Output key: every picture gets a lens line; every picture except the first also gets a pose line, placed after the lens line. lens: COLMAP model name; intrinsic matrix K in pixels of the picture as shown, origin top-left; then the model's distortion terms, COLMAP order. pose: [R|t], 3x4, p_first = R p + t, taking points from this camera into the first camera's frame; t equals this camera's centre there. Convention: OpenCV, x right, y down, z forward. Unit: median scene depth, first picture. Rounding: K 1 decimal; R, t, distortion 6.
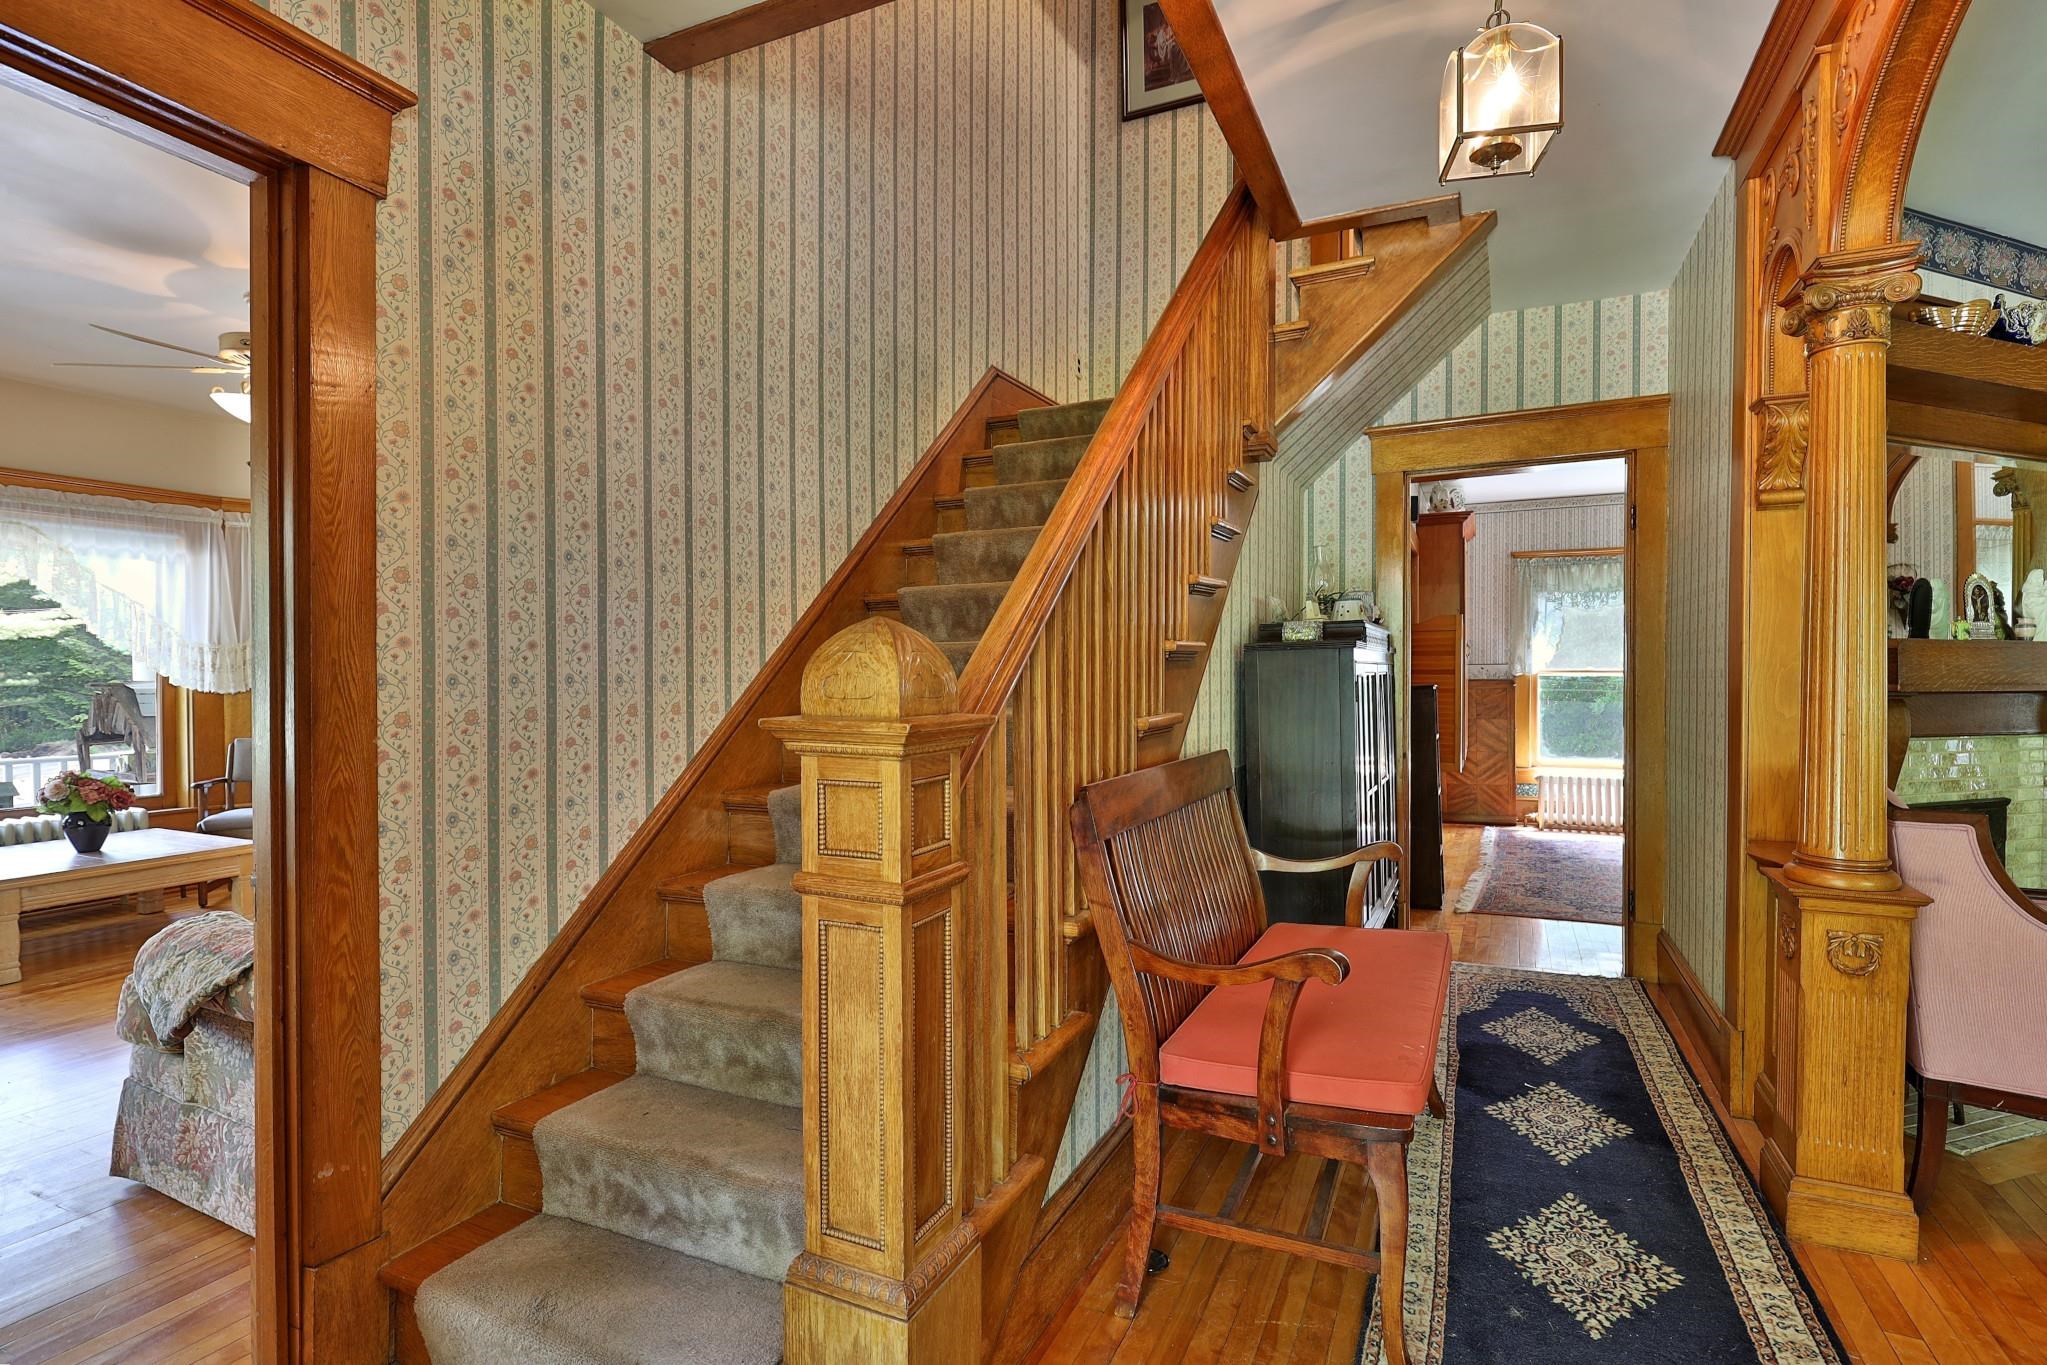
lens RADIAL K [[1001.2, 0, 1026.8], [0, 1001.2, 679.1], [0, 0, 1]] dist [0.004503, 0.001215]
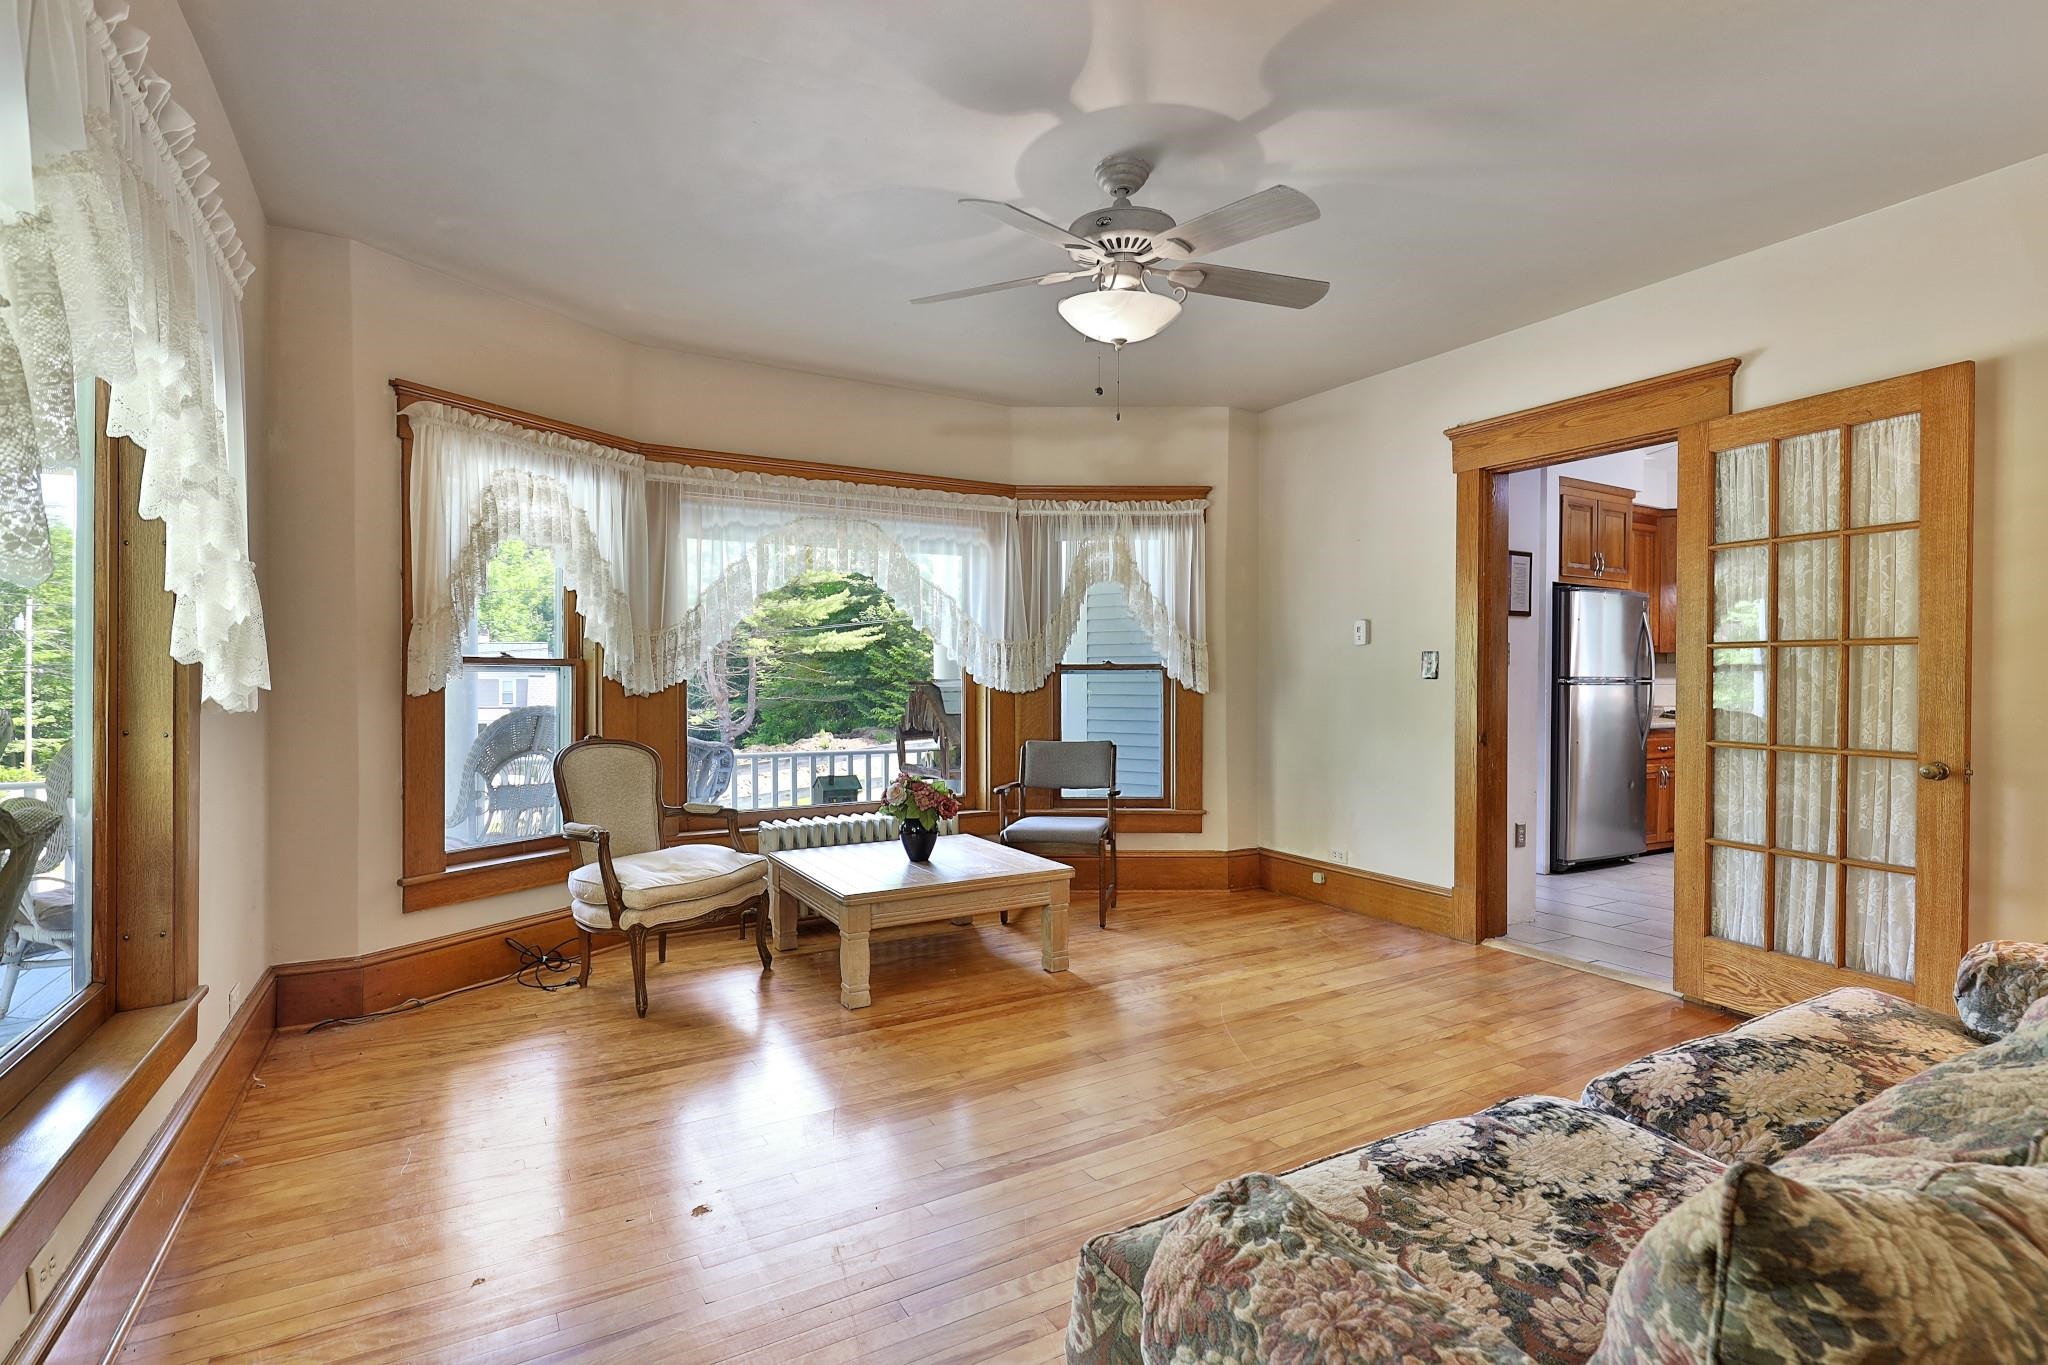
lens RADIAL K [[978.2, 0, 1024.6], [0, 978.2, 681.3], [0, 0, 1]] dist [-0.001615, 0.000328]
pose [[0.825251, 0.009989, -0.564678, -0.284081], [-0.013981, 0.999898, -0.002746, 0.006892], [0.564593, 0.010161, 0.825307, 0.255701]]
